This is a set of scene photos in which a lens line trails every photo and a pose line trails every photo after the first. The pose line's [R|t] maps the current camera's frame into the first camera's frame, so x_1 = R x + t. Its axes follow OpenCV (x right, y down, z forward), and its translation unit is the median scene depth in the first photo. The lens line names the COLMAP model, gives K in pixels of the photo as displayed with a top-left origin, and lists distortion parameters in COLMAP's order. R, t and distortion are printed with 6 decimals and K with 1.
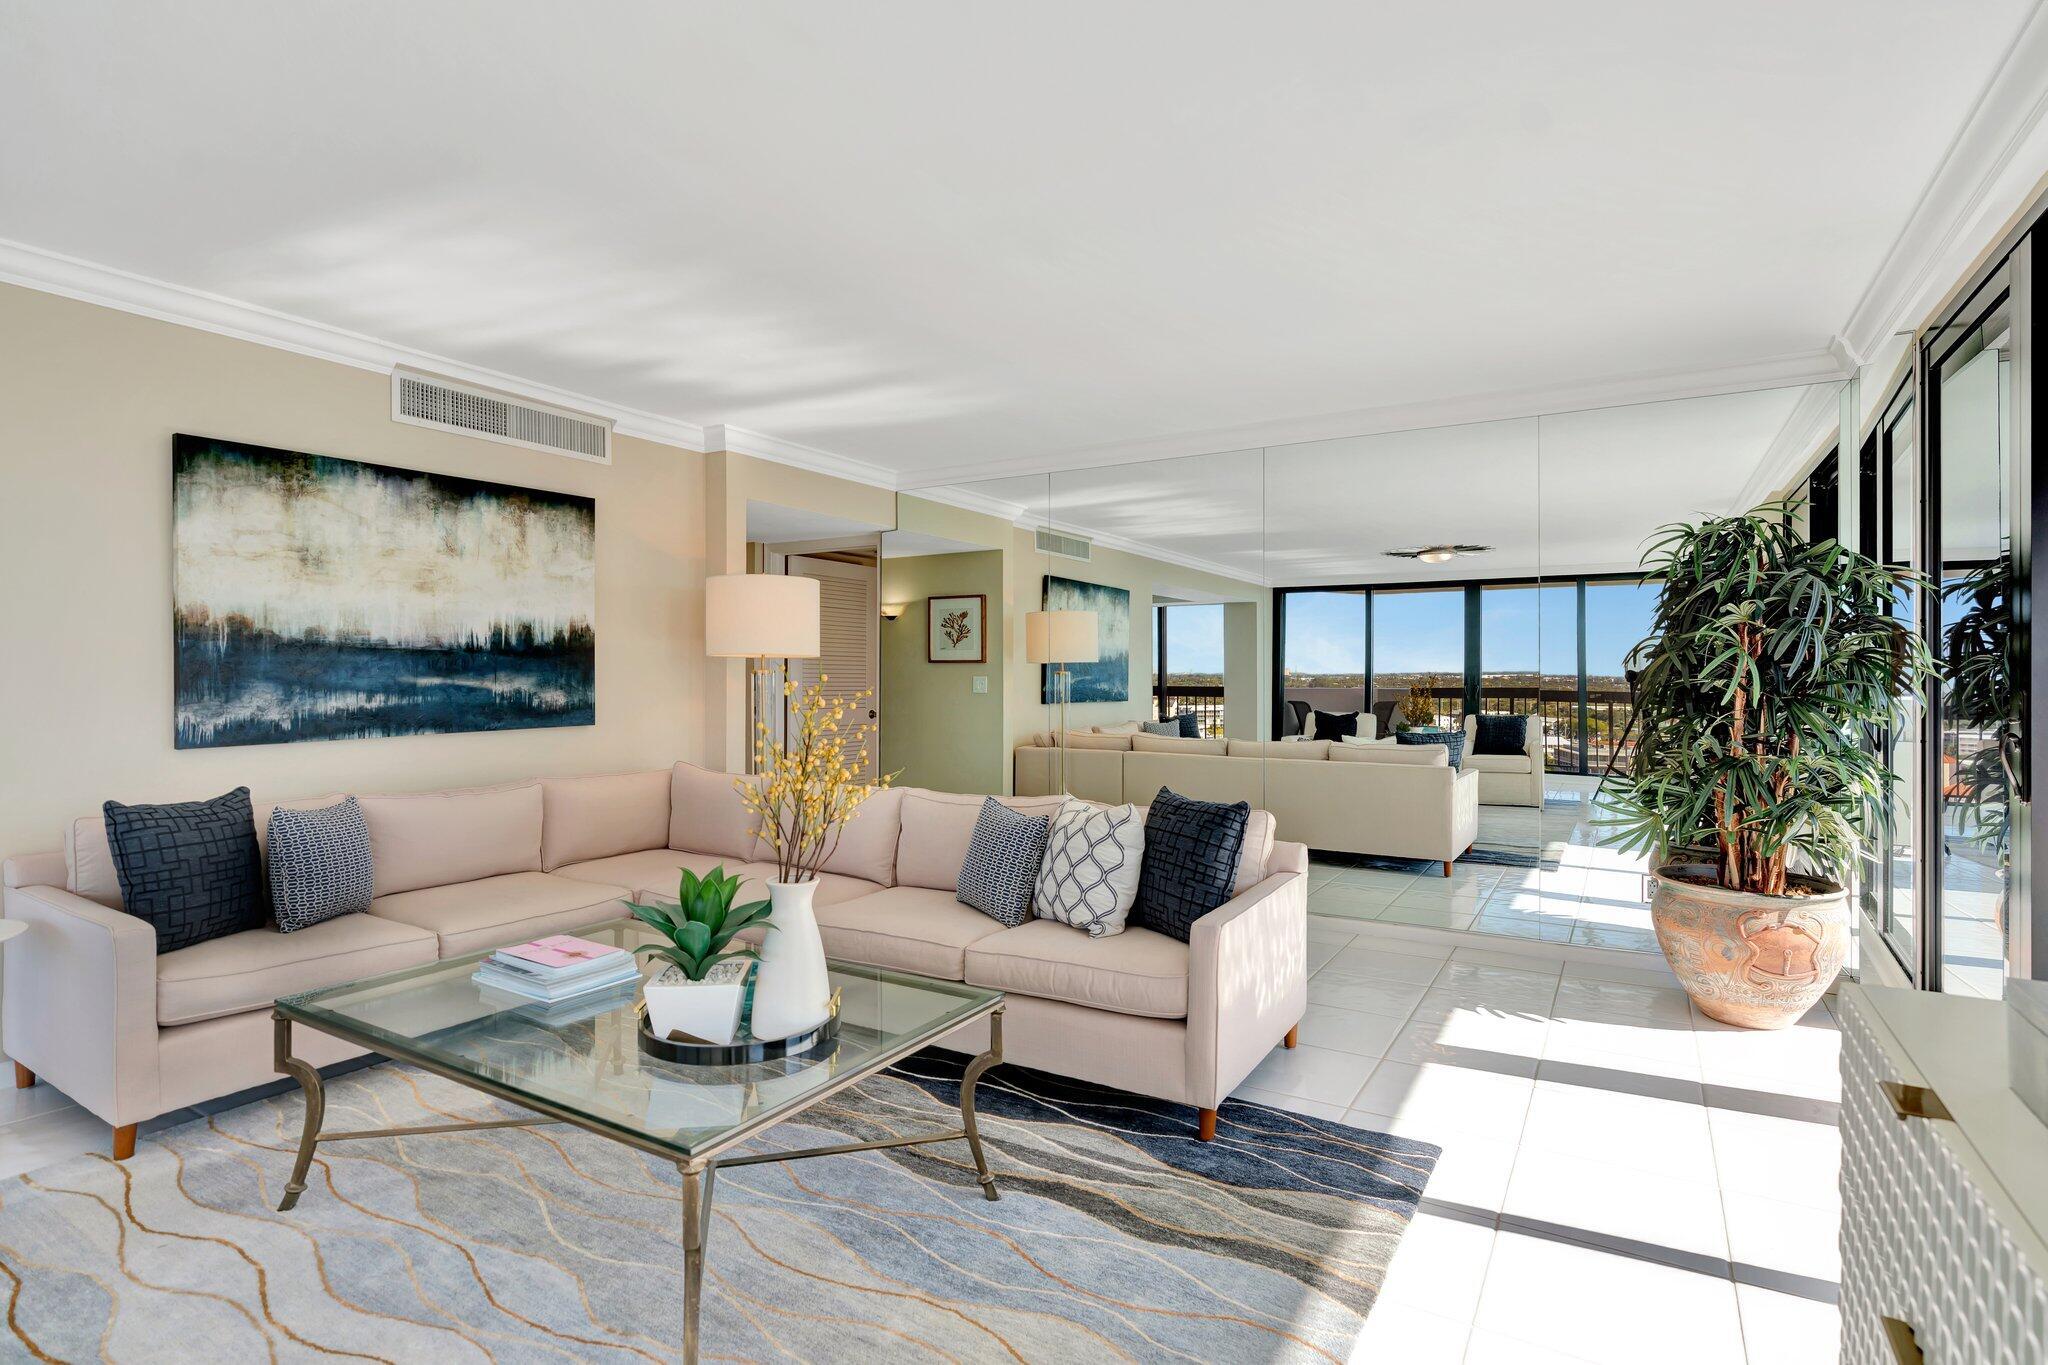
lens RADIAL K [[978.5, 0, 1034.1], [0, 978.5, 677.7], [0, 0, 1]] dist [-0.000548, -0.000189]
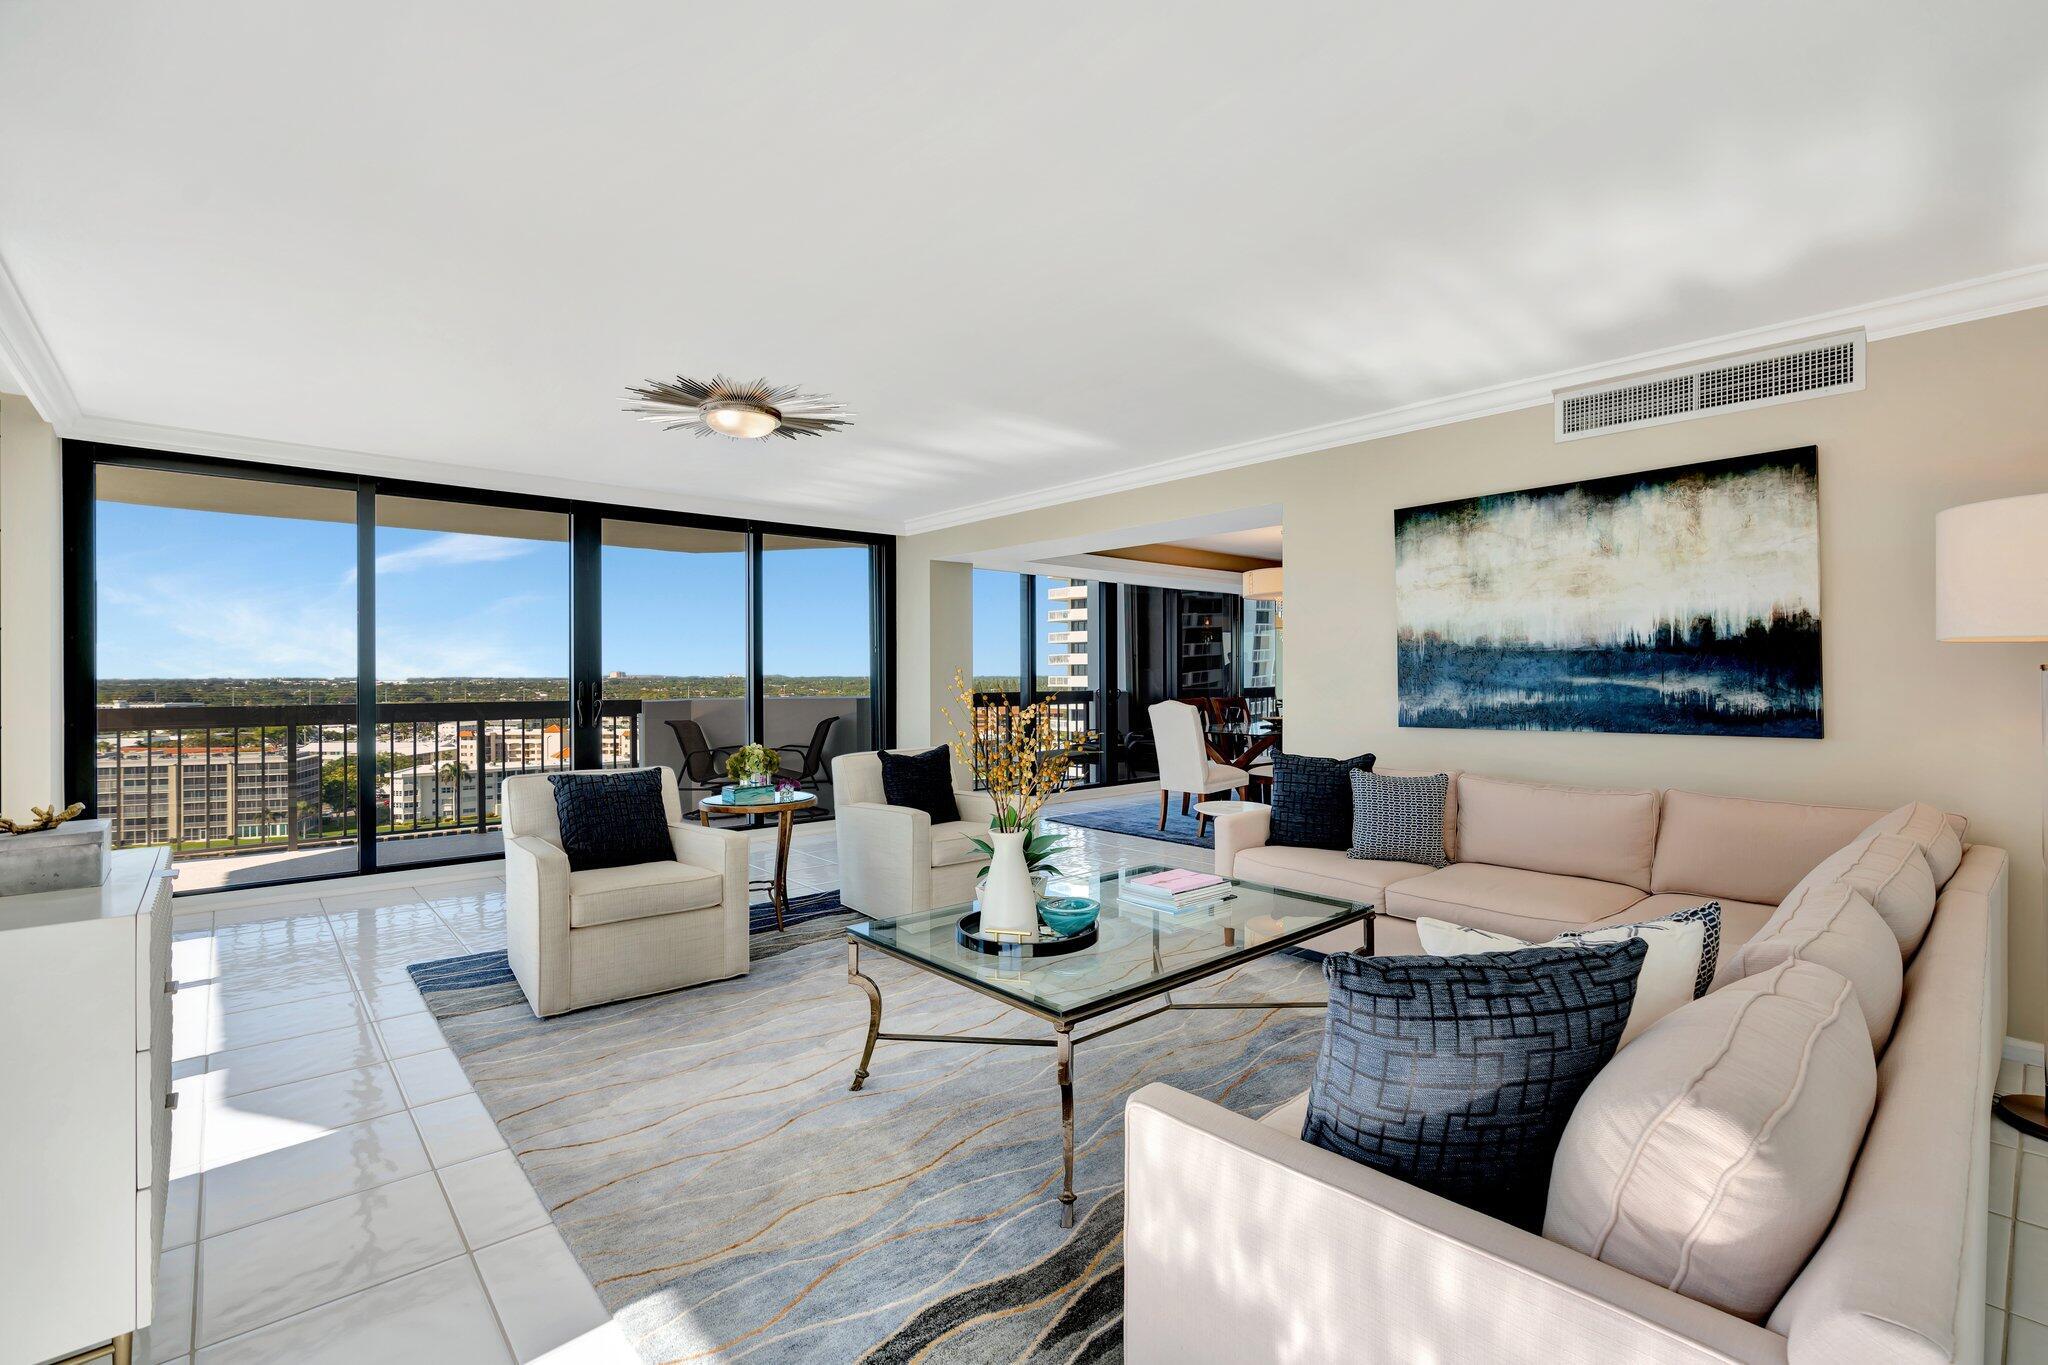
lens RADIAL K [[919.0, 0, 1029.9], [0, 919.0, 678.3], [0, 0, 1]] dist [-0.003530, -0.000222]
pose [[-0.282120, 0.002355, -0.959376, 0.491775], [0.000566, 0.999997, 0.002288, -0.001617], [0.959379, 0.000102, -0.282120, 0.717376]]
